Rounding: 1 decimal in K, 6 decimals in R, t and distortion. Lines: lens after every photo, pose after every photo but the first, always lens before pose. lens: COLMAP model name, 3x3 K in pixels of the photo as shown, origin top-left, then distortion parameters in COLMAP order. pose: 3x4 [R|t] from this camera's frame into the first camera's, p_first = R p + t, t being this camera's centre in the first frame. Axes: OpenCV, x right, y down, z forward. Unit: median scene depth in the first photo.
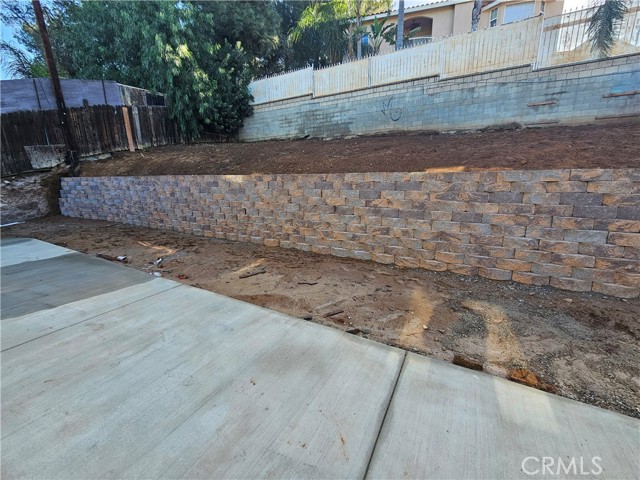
lens RADIAL K [[257.8, 0, 322.2], [0, 257.8, 237.9], [0, 0, 1]] dist [-0.000867, -0.000361]
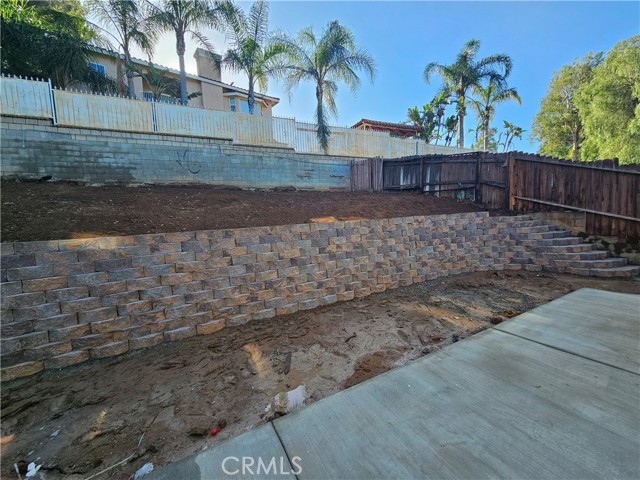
lens RADIAL K [[257.8, 0, 321.5], [0, 257.8, 239.4], [0, 0, 1]] dist [-0.000867, -0.000361]
pose [[0.548753, -0.087627, 0.831379, -0.618103], [0.244755, 0.967754, -0.059550, -0.099509], [-0.799353, 0.236163, 0.552506, 0.342757]]
